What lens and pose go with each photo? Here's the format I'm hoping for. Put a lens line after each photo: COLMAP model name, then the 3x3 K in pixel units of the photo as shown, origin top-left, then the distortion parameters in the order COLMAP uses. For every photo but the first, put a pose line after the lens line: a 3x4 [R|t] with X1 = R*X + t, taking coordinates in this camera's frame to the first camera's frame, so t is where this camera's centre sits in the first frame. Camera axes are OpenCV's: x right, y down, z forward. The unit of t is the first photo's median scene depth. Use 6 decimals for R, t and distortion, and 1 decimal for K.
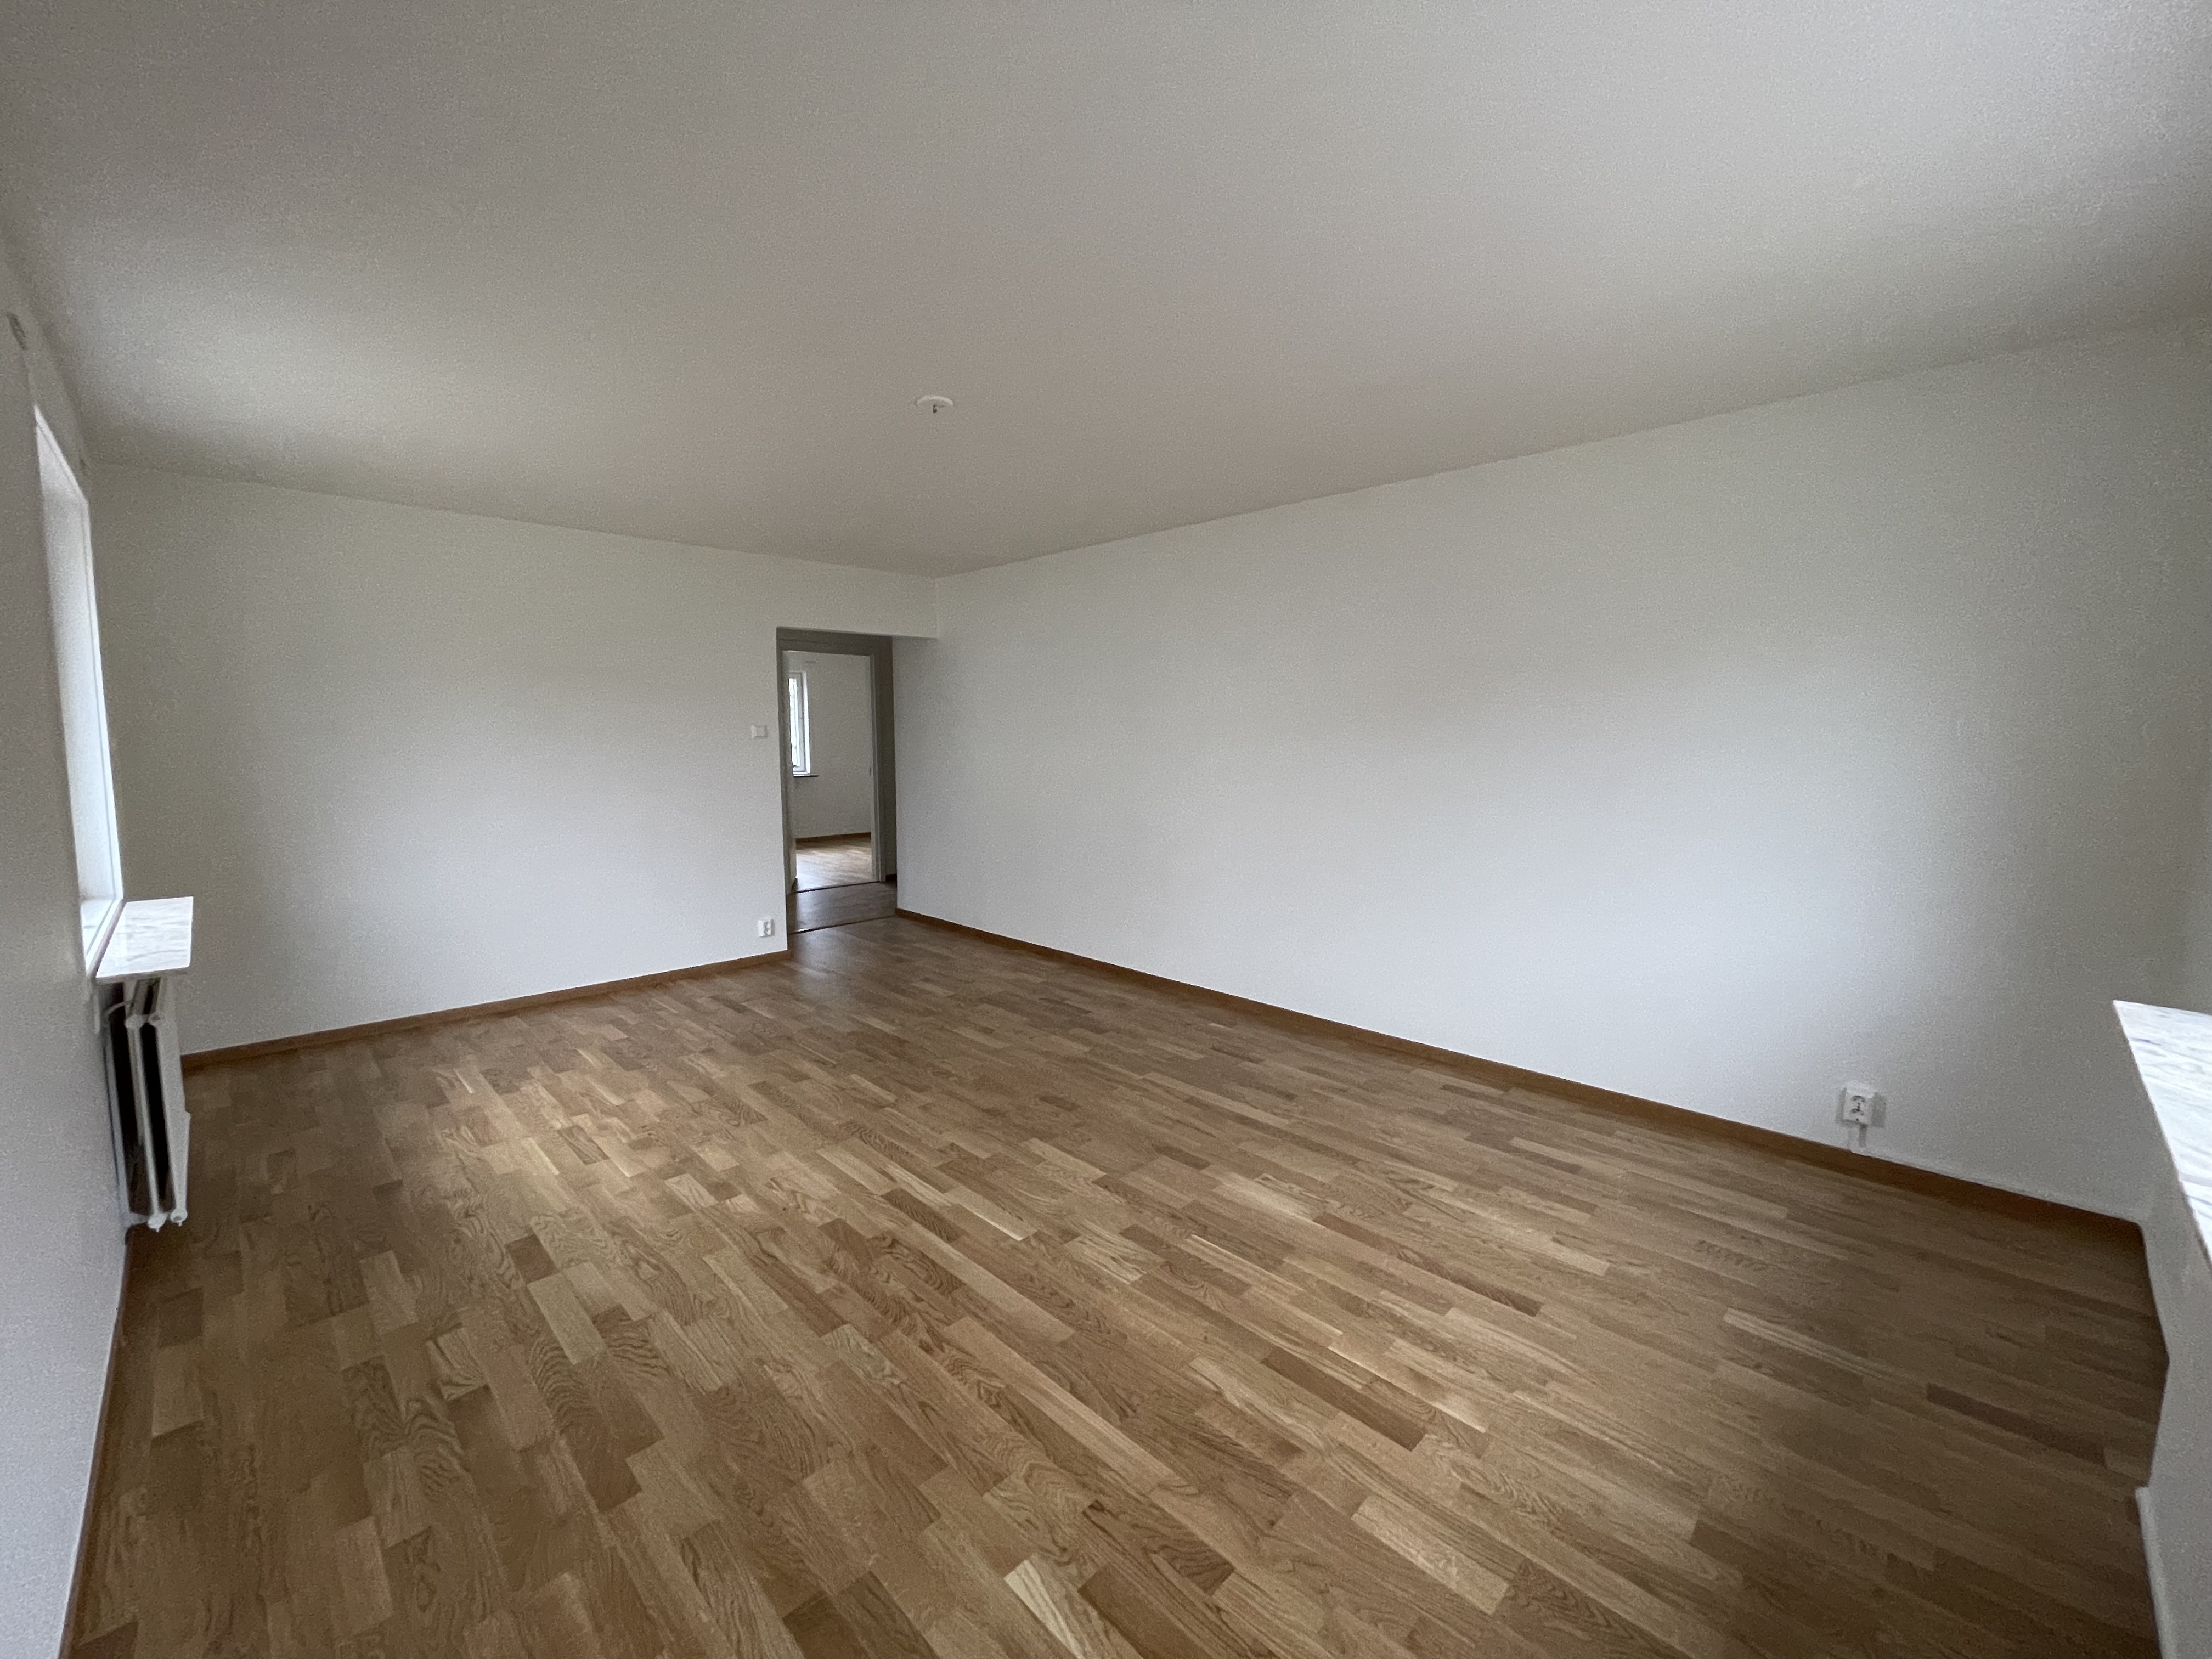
lens RADIAL K [[890.4, 0, 1102.0], [0, 890.4, 820.4], [0, 0, 1]] dist [-0.001414, 0.000203]
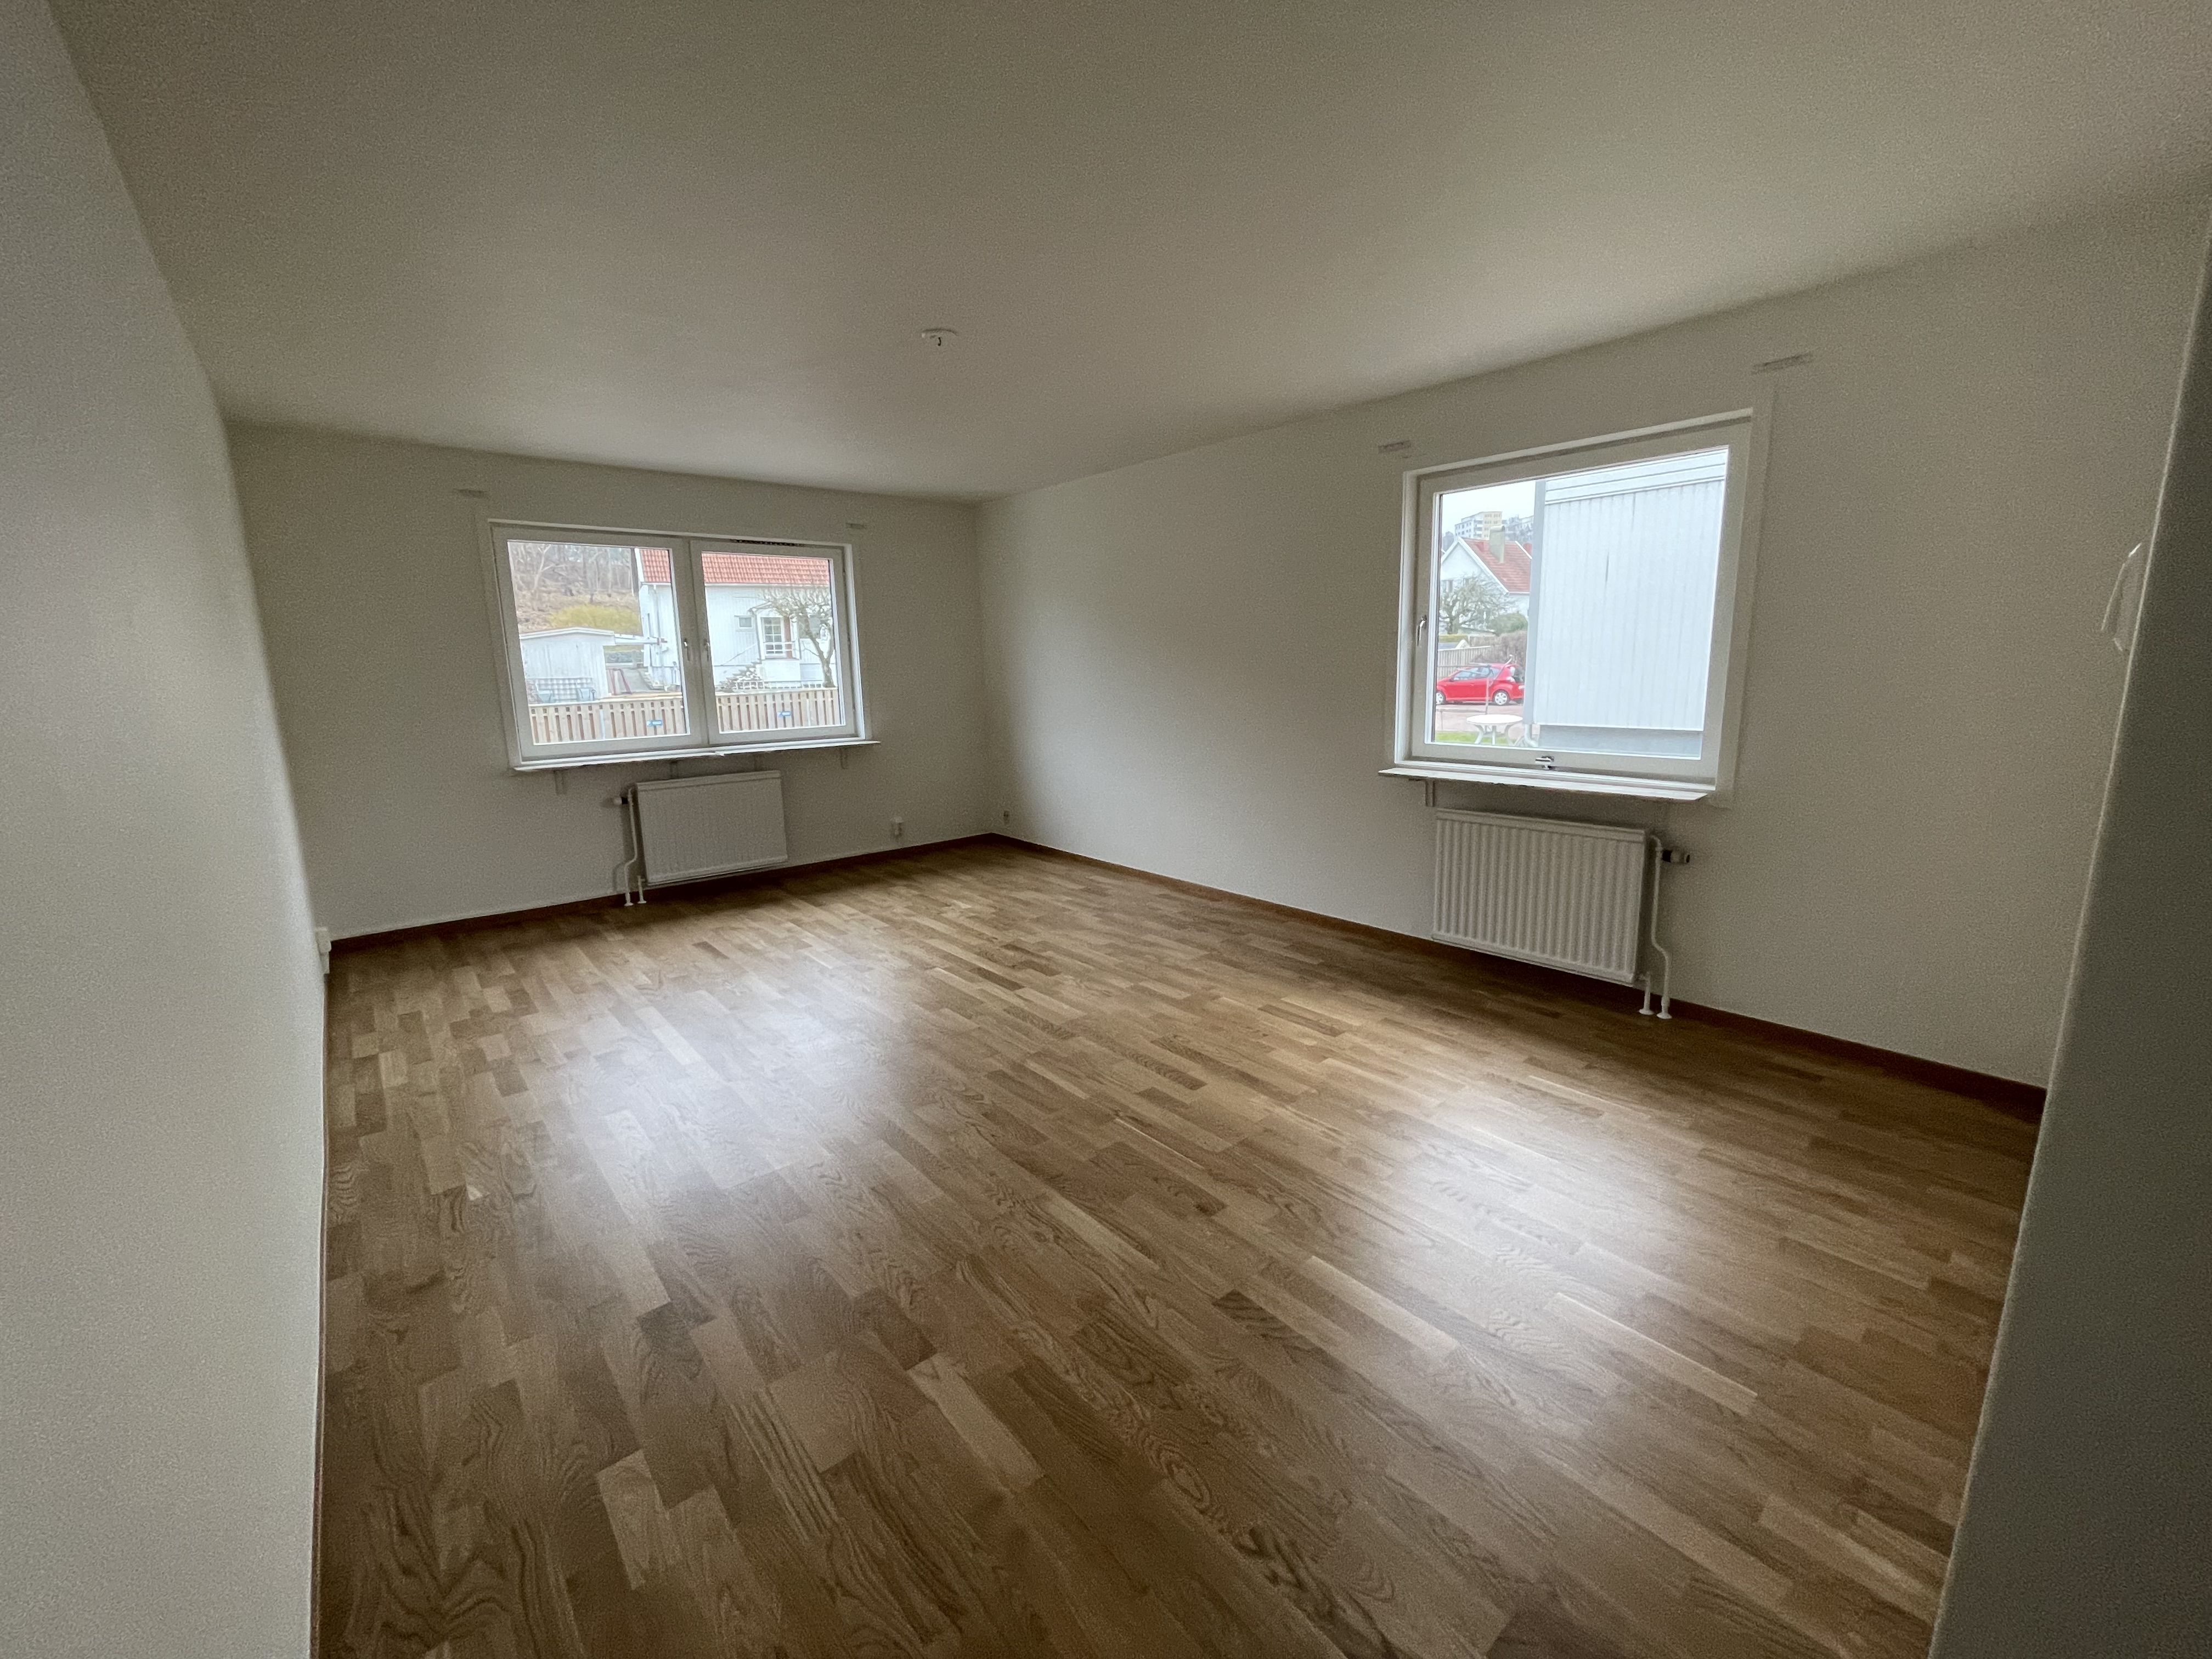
lens RADIAL K [[890.4, 0, 1102.0], [0, 890.4, 820.4], [0, 0, 1]] dist [-0.001414, 0.000203]
pose [[-0.996681, 0.004603, 0.081270, -0.472136], [0.027225, 0.959751, 0.279531, -0.210095], [-0.076712, 0.280816, -0.956691, 2.204803]]
